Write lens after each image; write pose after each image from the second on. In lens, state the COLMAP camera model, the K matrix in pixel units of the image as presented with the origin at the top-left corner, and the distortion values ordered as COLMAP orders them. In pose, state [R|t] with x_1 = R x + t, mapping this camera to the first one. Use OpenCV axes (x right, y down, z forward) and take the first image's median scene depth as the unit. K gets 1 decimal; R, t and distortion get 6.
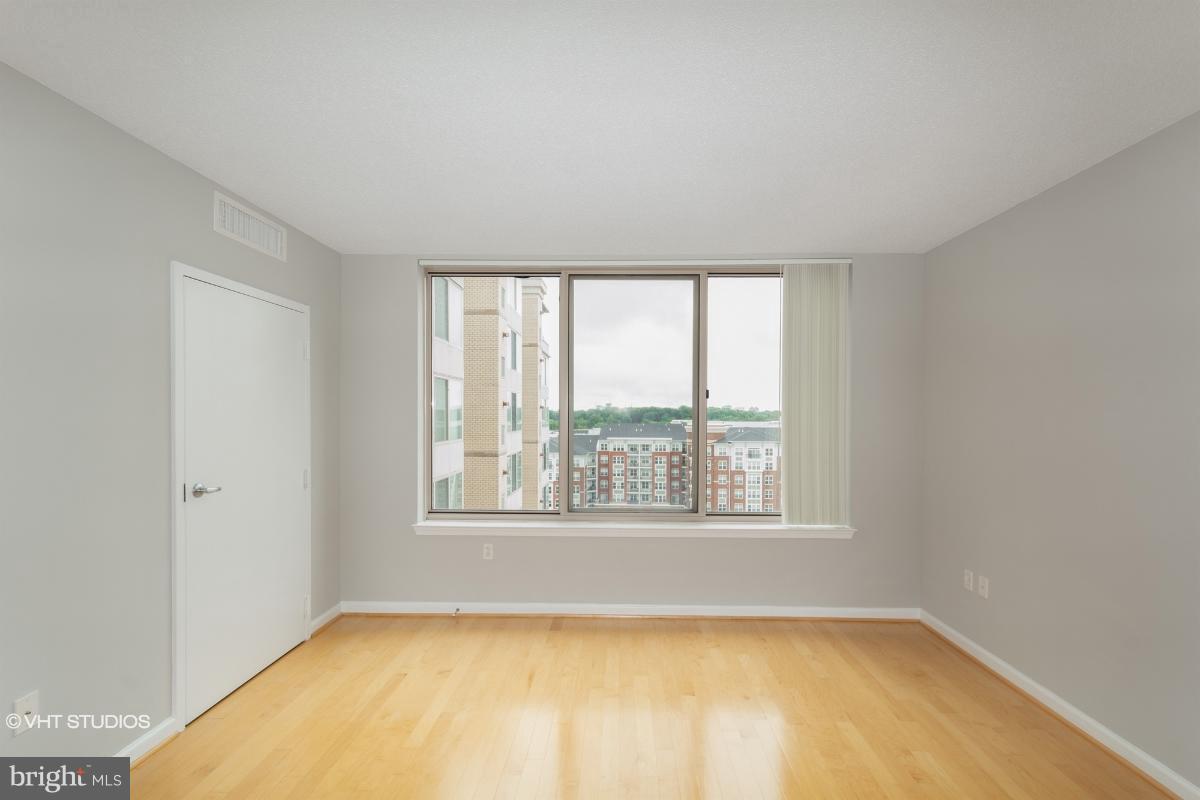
lens RADIAL K [[537.0, 0, 612.0], [0, 537.0, 417.9], [0, 0, 1]] dist [0.017527, -0.003975]
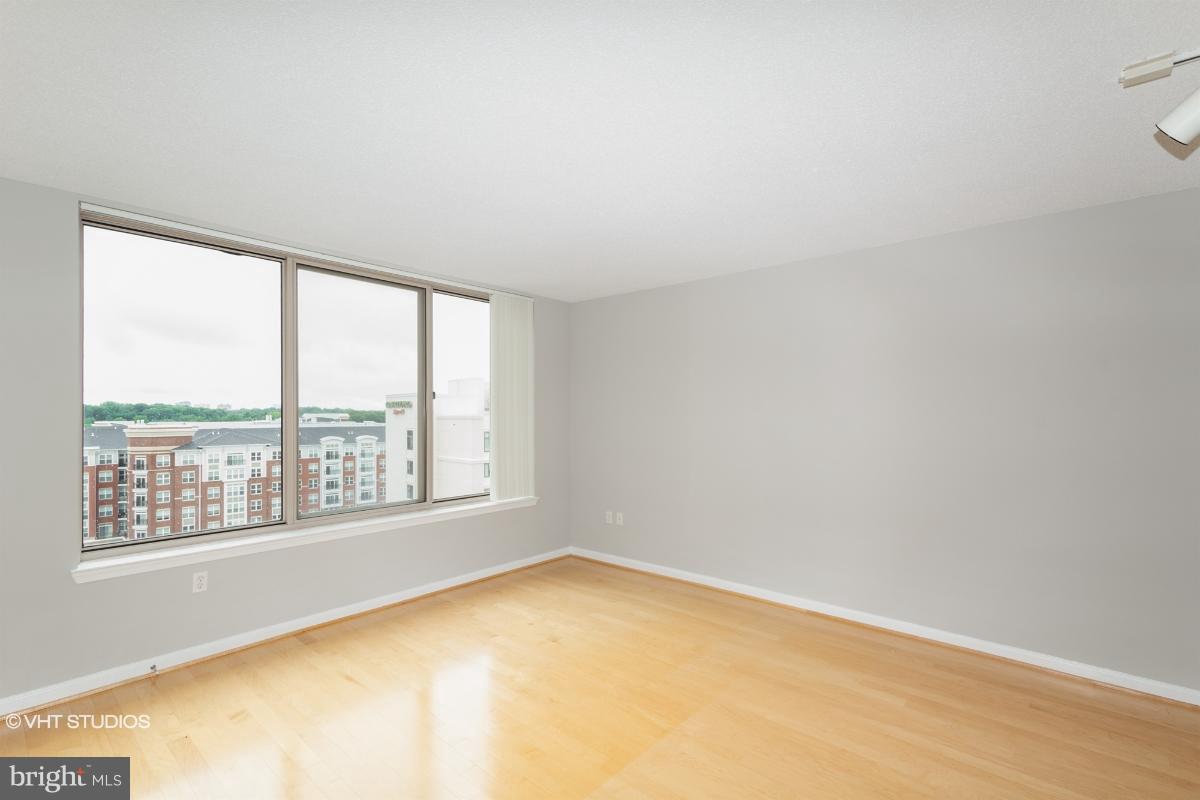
lens RADIAL K [[537.0, 0, 611.4], [0, 537.0, 410.1], [0, 0, 1]] dist [0.017527, -0.003975]
pose [[0.638744, -0.000096, 0.769419, -0.456898], [0.008742, 0.999936, -0.007132, -0.001762], [-0.769370, 0.011282, 0.638704, -0.010071]]
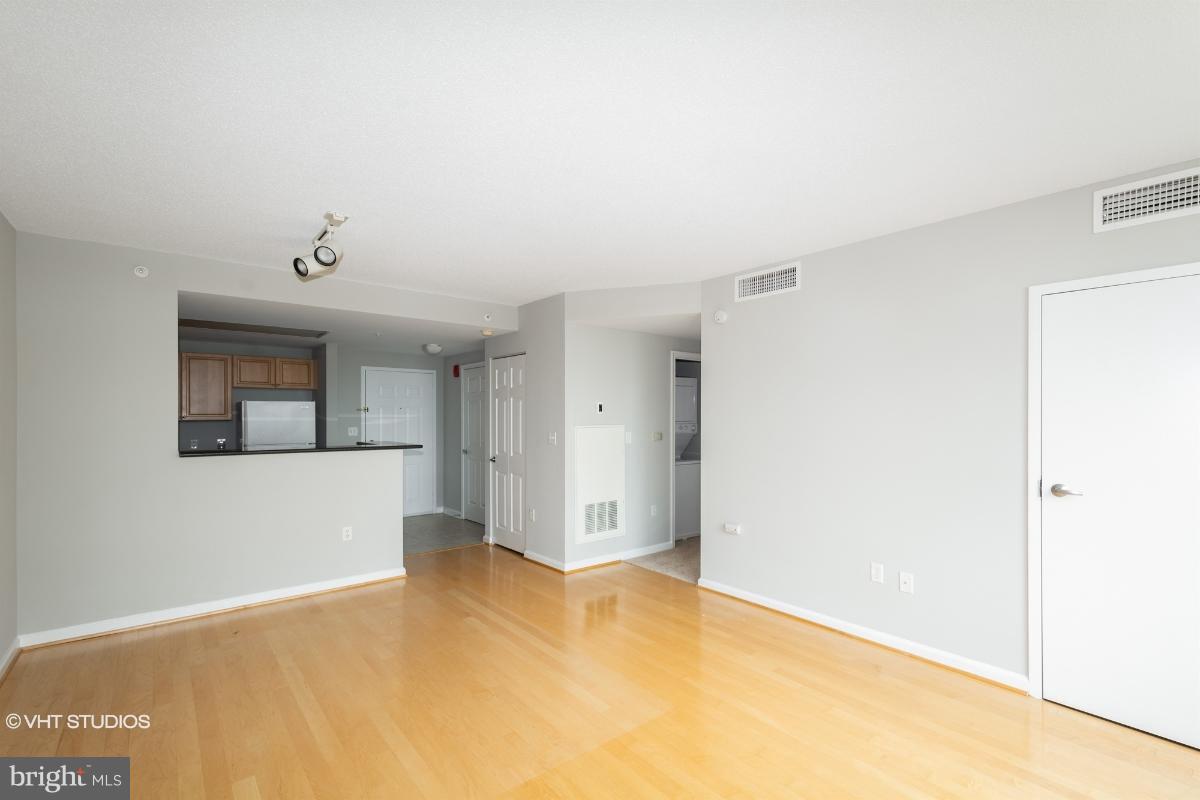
lens RADIAL K [[528.8, 0, 618.9], [0, 528.8, 421.5], [0, 0, 1]] dist [0.009137, -0.000301]
pose [[-0.745332, 0.000313, -0.666693, 0.381234], [-0.009842, 0.999886, 0.011472, -0.003512], [0.666621, 0.015112, -0.745244, 0.782348]]
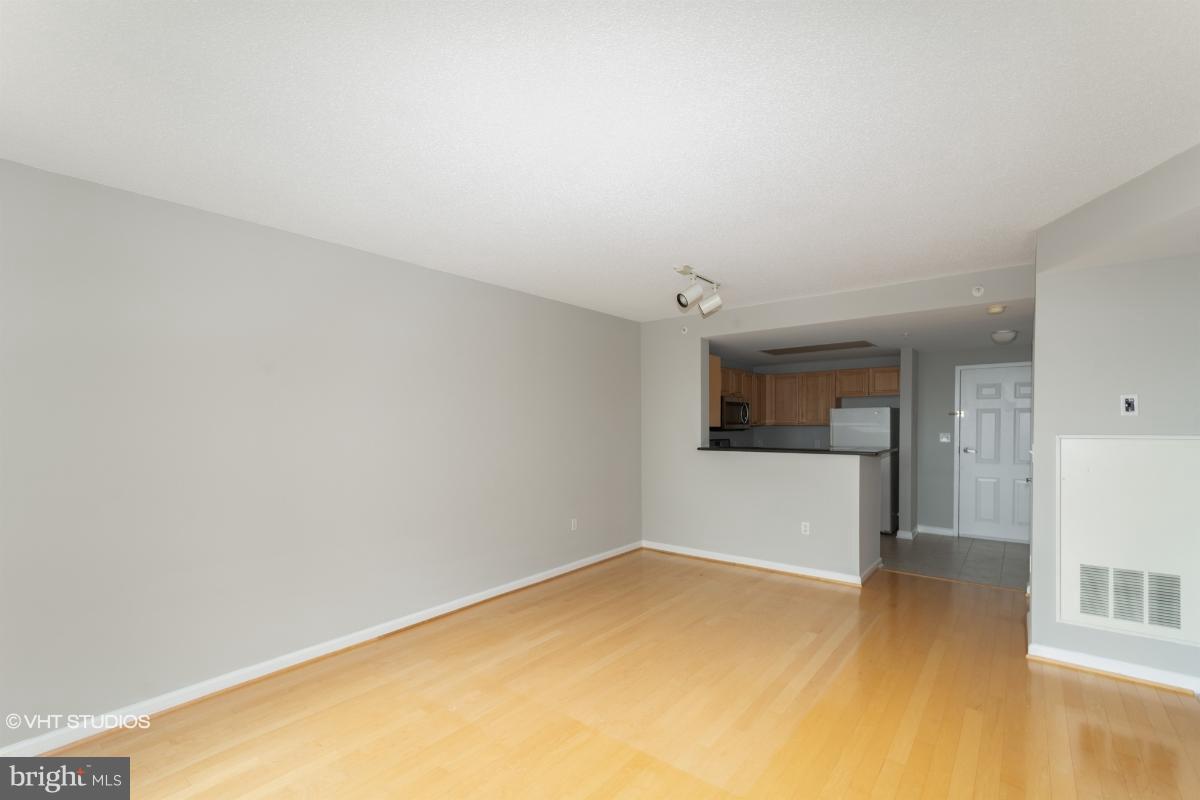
lens RADIAL K [[528.8, 0, 616.0], [0, 528.8, 439.2], [0, 0, 1]] dist [0.009137, -0.000301]
pose [[-0.801208, -0.018091, 0.598112, -0.324861], [0.007268, 0.999175, 0.039957, -0.008601], [-0.598342, 0.036361, -0.800416, 0.814264]]
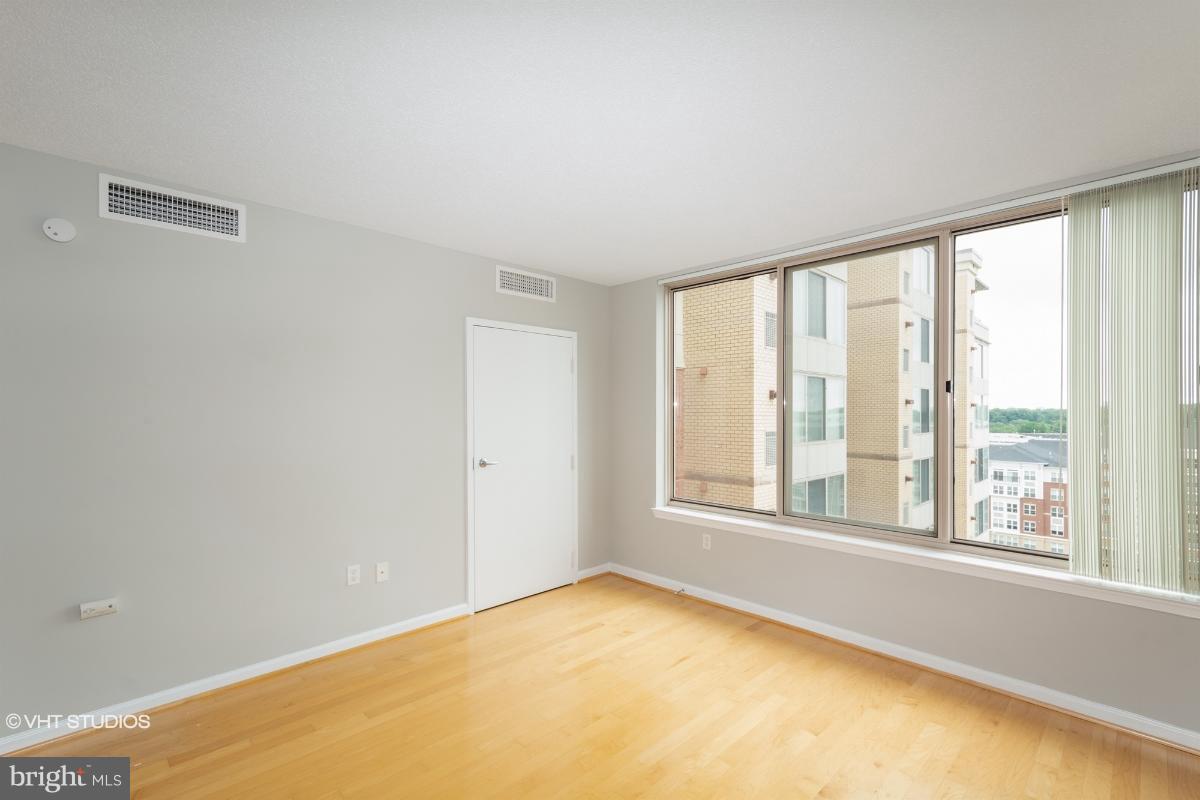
lens RADIAL K [[537.0, 0, 613.3], [0, 537.0, 408.9], [0, 0, 1]] dist [0.017527, -0.003975]
pose [[0.722440, -0.007501, -0.691393, 0.368737], [-0.003125, 0.999896, -0.014113, 0.000553], [0.691427, 0.012356, 0.722341, 0.095608]]
